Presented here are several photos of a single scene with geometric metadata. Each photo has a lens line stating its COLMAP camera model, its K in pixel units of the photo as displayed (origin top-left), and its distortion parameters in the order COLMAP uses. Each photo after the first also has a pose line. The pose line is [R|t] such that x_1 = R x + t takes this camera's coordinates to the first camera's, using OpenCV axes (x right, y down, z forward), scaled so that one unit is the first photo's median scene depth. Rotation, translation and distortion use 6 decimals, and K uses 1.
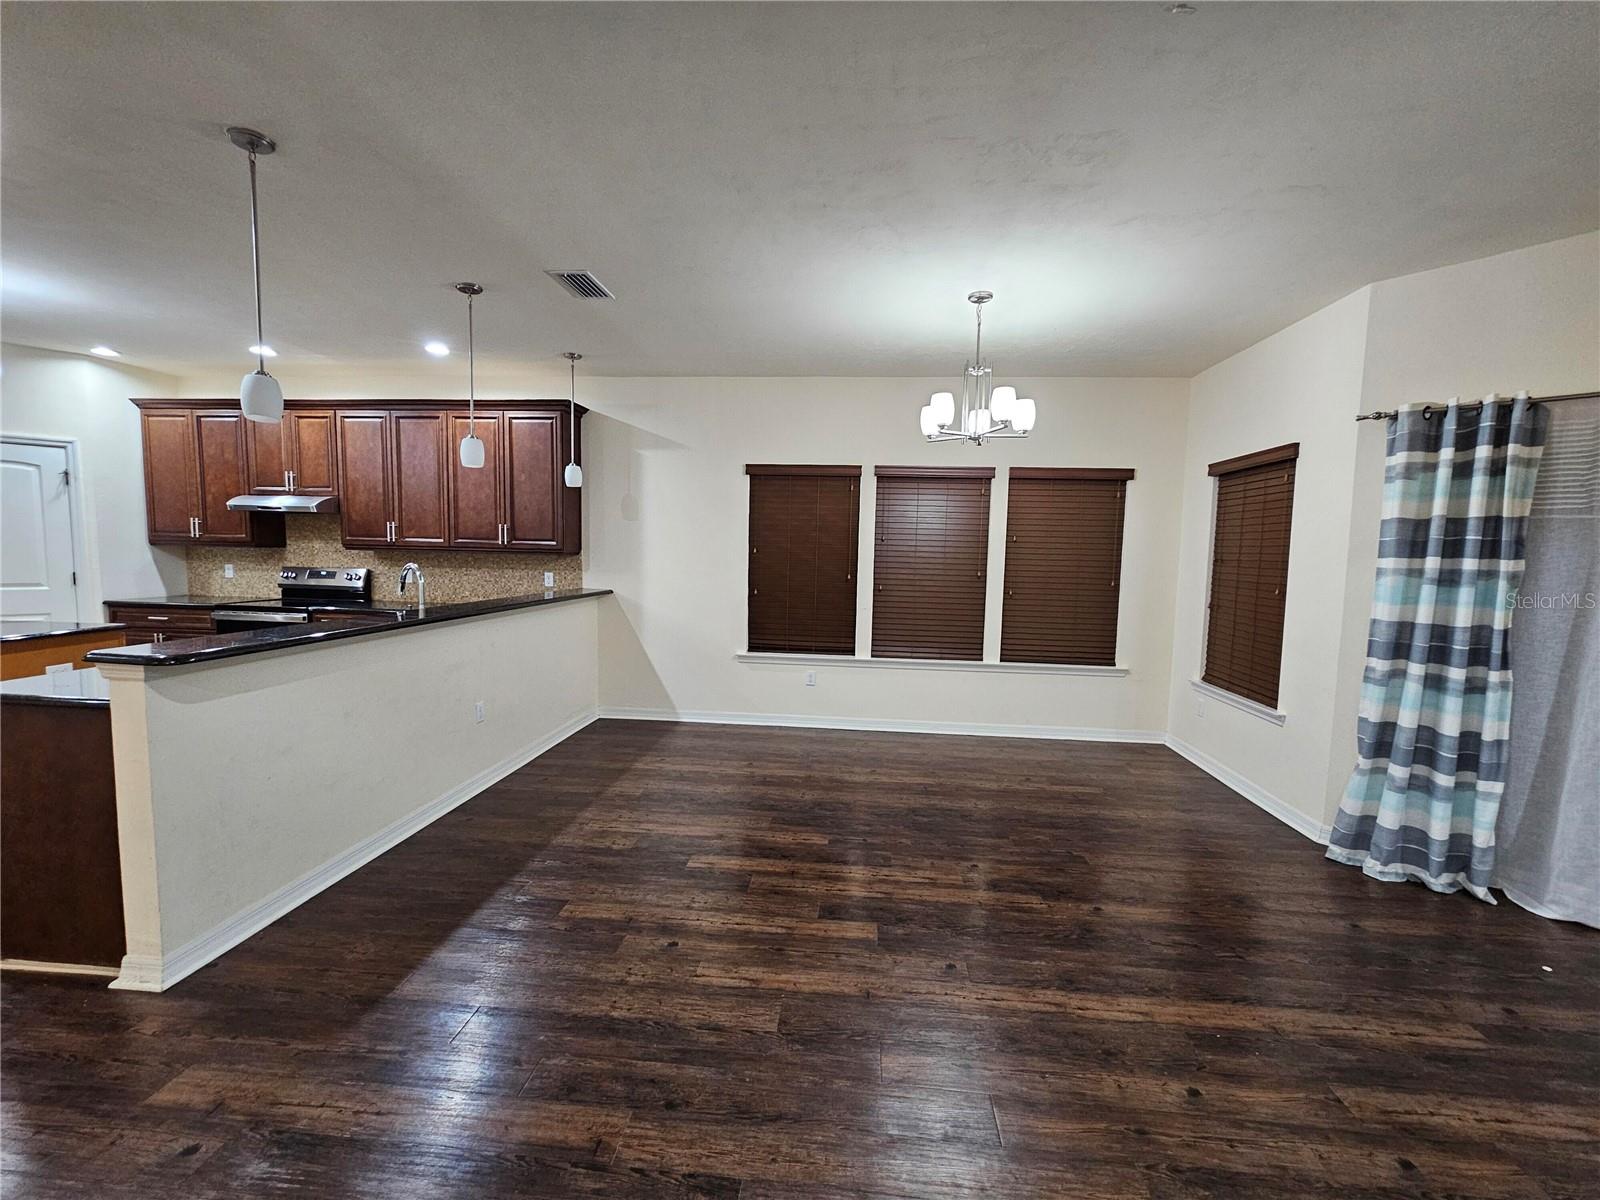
lens RADIAL K [[656.8, 0, 807.0], [0, 656.8, 606.3], [0, 0, 1]] dist [-0.001638, 0.000999]
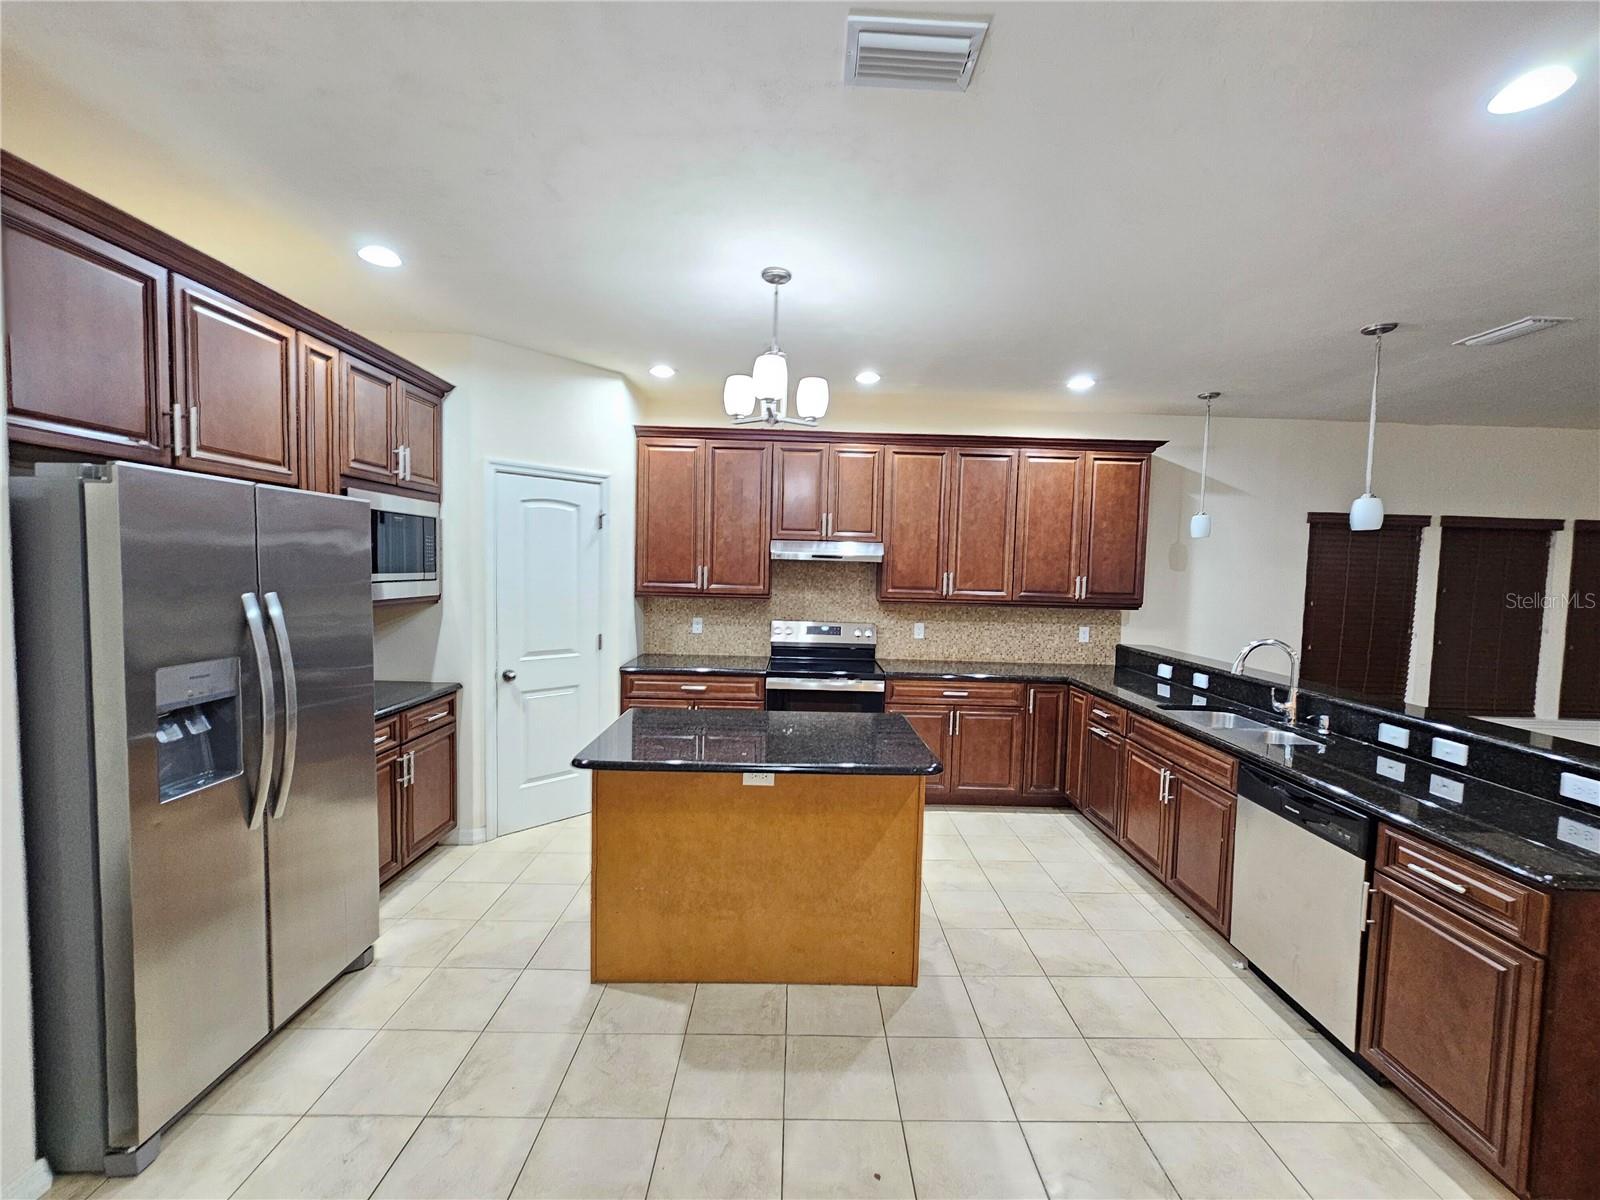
lens RADIAL K [[656.8, 0, 807.0], [0, 656.8, 606.3], [0, 0, 1]] dist [-0.001638, 0.000999]
pose [[0.994161, -0.002977, 0.107866, -0.904317], [0.005358, 0.999748, -0.021798, -0.064639], [-0.107774, 0.022249, 0.993926, 0.146046]]
